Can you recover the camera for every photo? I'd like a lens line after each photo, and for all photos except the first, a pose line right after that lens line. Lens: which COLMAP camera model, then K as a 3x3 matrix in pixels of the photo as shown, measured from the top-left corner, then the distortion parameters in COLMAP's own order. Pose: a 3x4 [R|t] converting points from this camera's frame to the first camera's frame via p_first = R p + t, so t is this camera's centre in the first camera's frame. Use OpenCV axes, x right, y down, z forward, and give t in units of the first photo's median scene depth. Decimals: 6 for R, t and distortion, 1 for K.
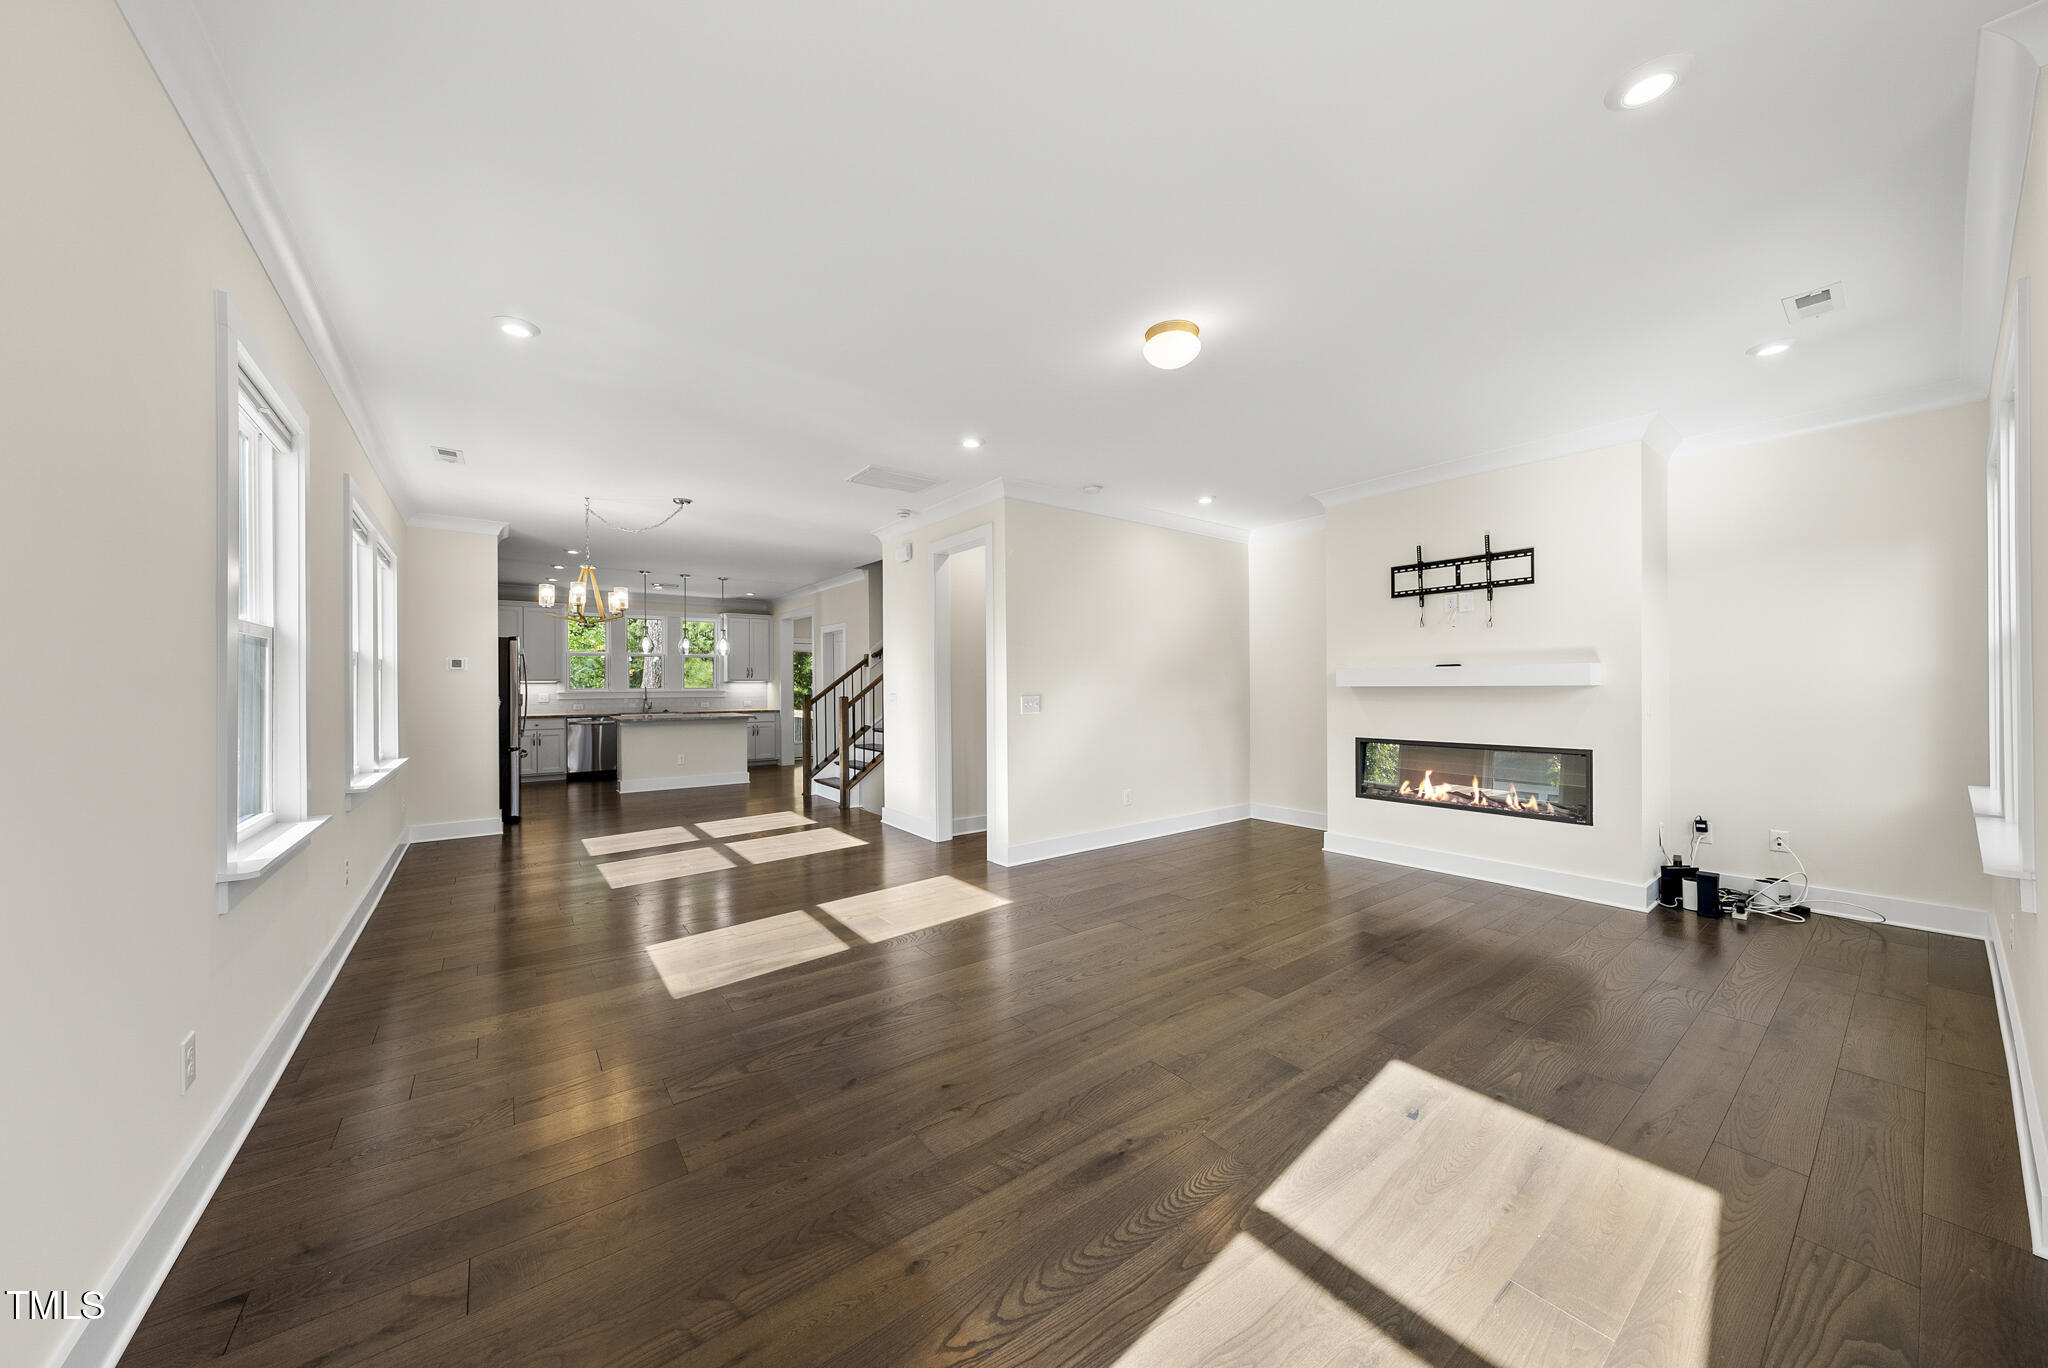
lens RADIAL K [[704.9, 0, 1029.2], [0, 704.9, 682.7], [0, 0, 1]] dist [0.000853, 0.000118]
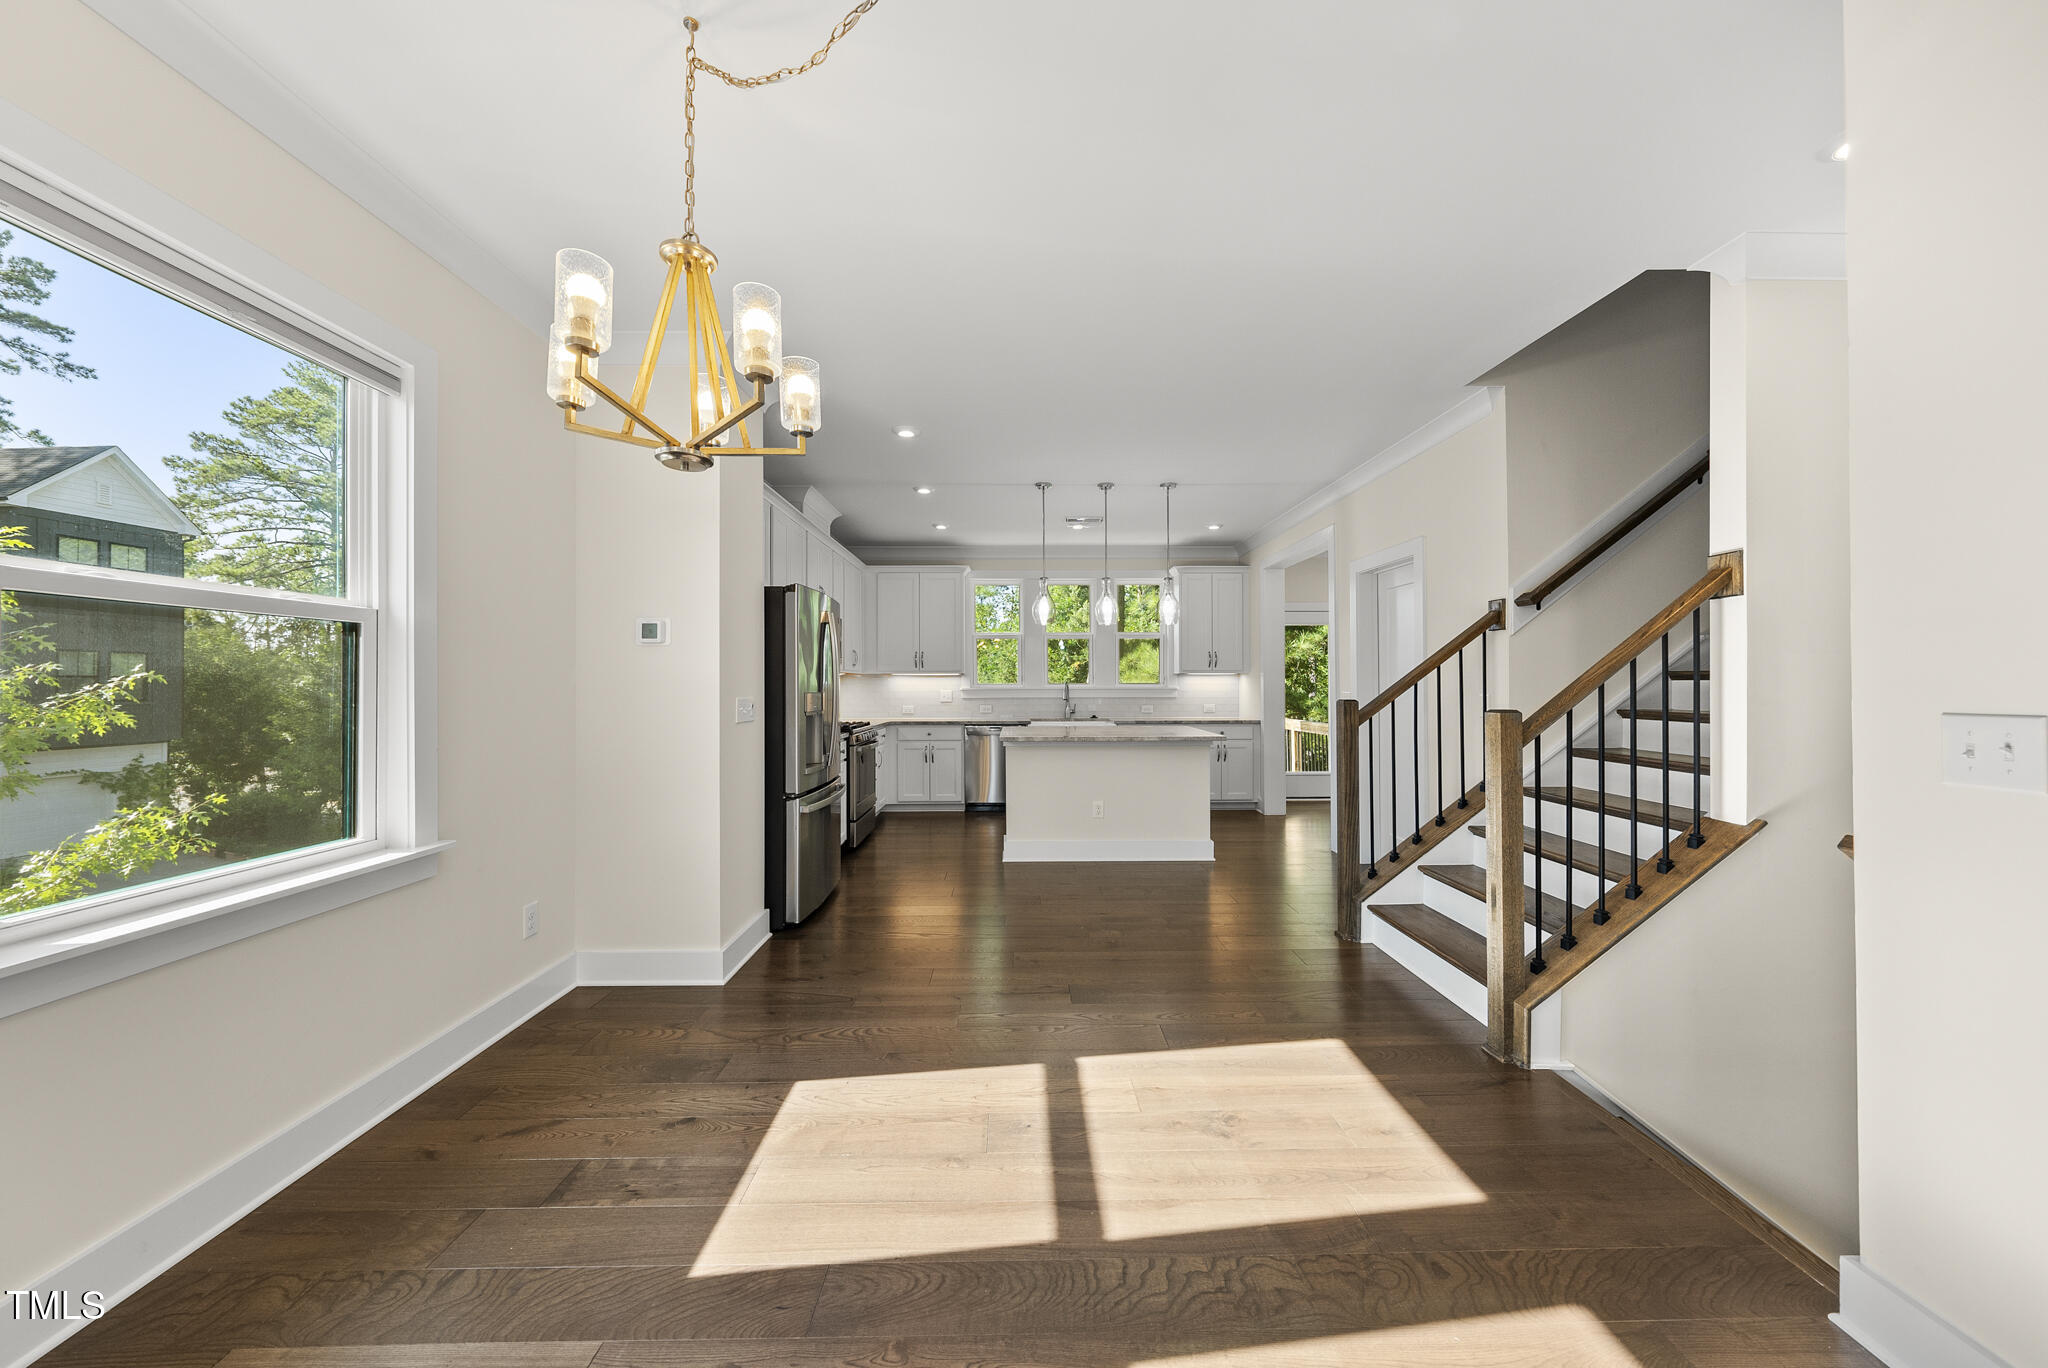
lens RADIAL K [[704.9, 0, 1029.2], [0, 704.9, 682.7], [0, 0, 1]] dist [0.000853, 0.000118]
pose [[0.811549, 0.002548, -0.584279, -0.381619], [0.000229, 0.999989, 0.004678, 0.008277], [0.584285, -0.003930, 0.811539, 0.929775]]
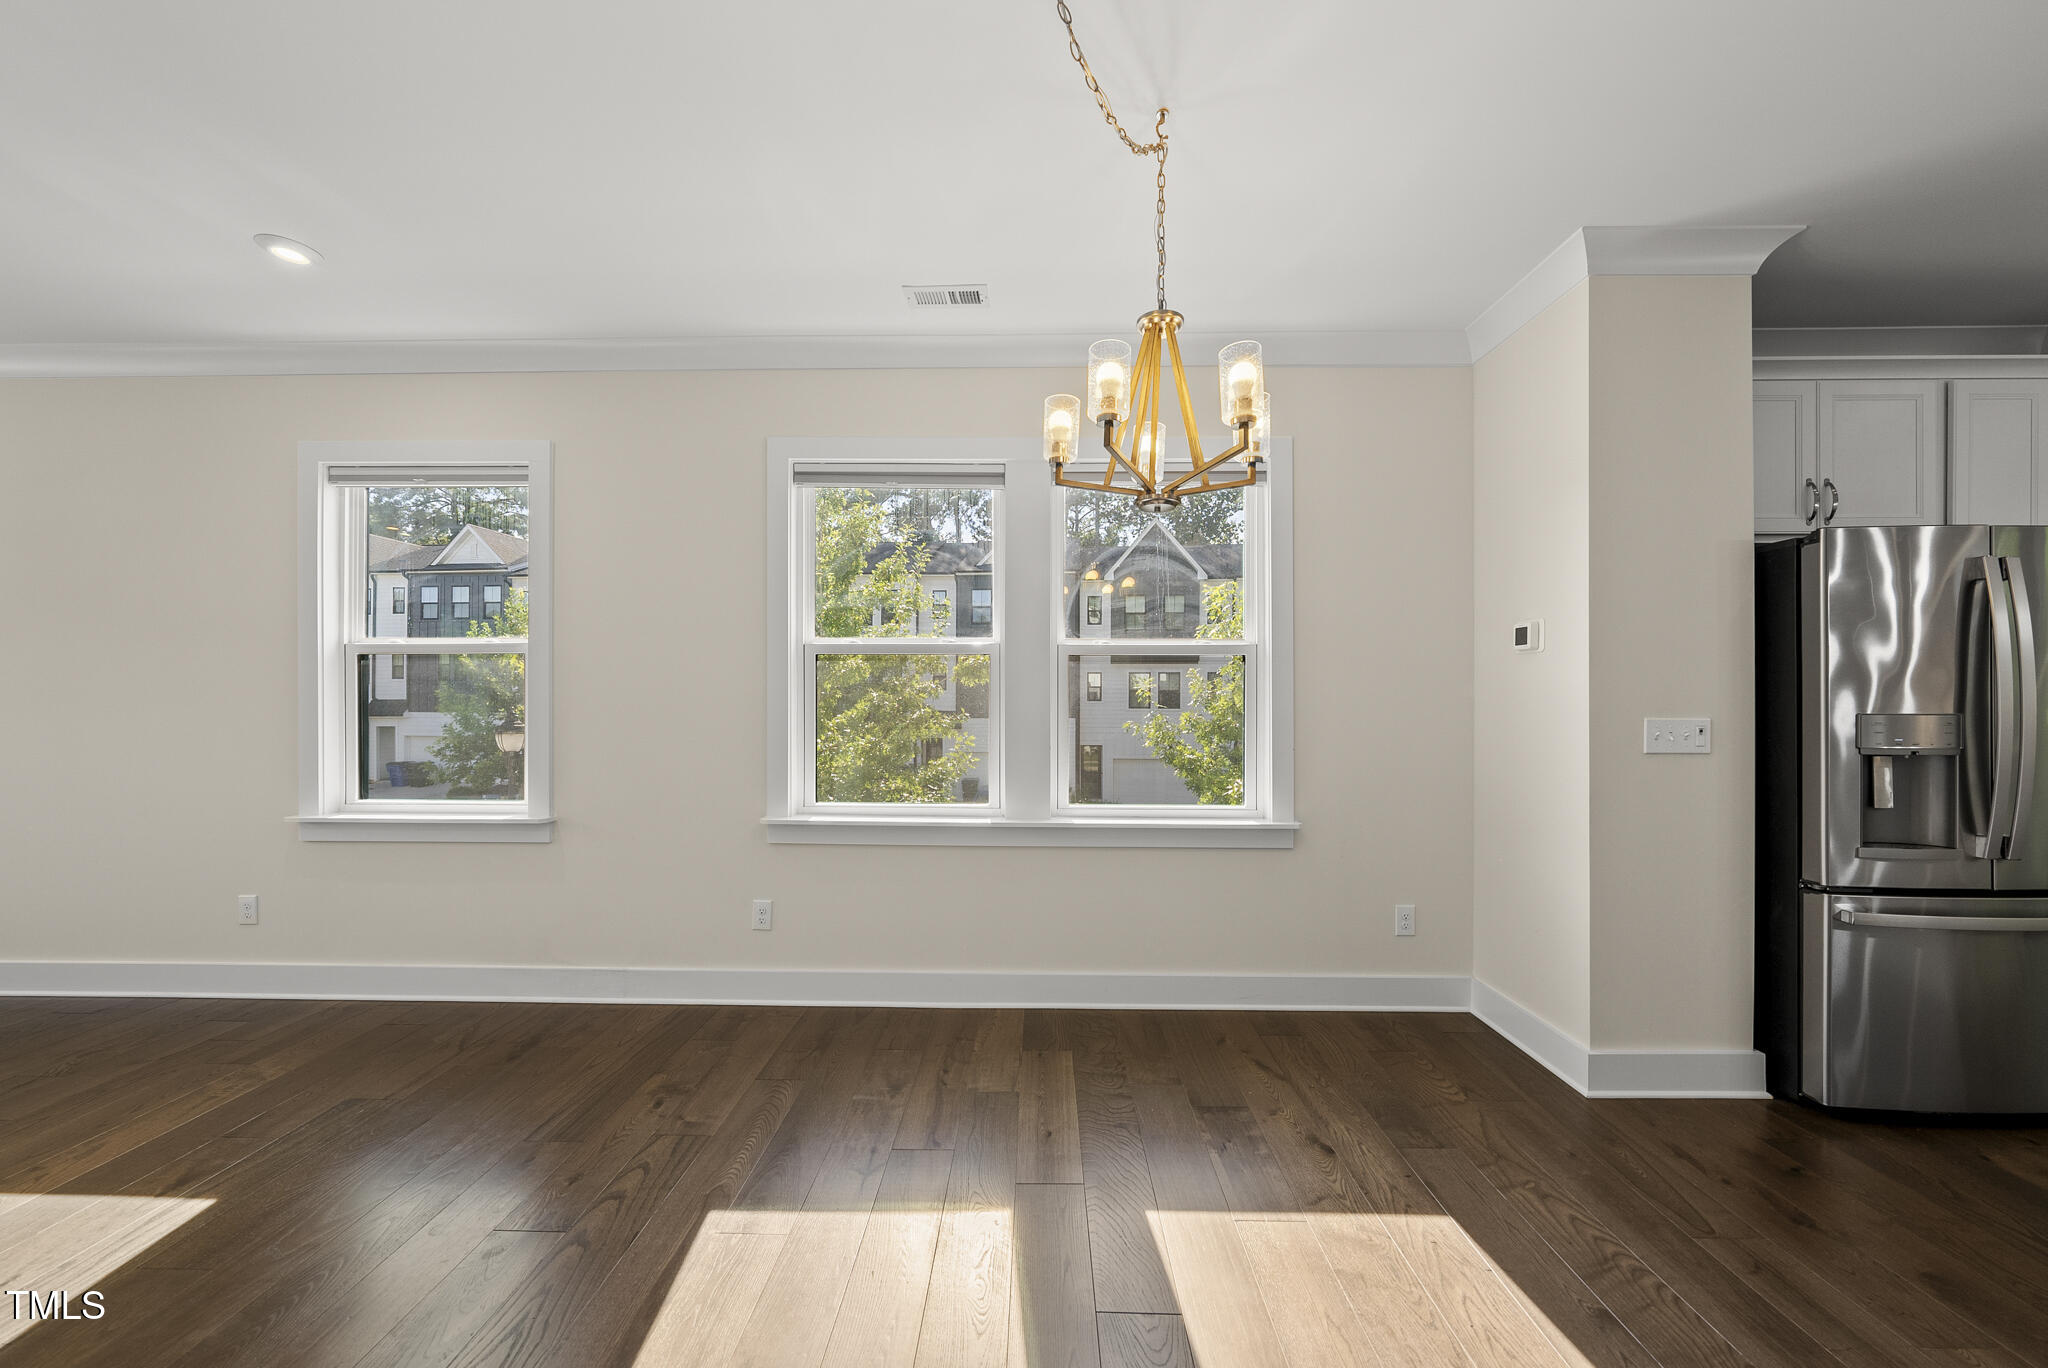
lens RADIAL K [[708.0, 0, 1022.5], [0, 708.0, 689.0], [0, 0, 1]] dist [-0.002865, -0.000057]
pose [[-0.624247, -0.001749, -0.781225, -0.362722], [0.007341, 0.999940, -0.008105, 0.007258], [0.781193, -0.010794, -0.624197, 1.267001]]
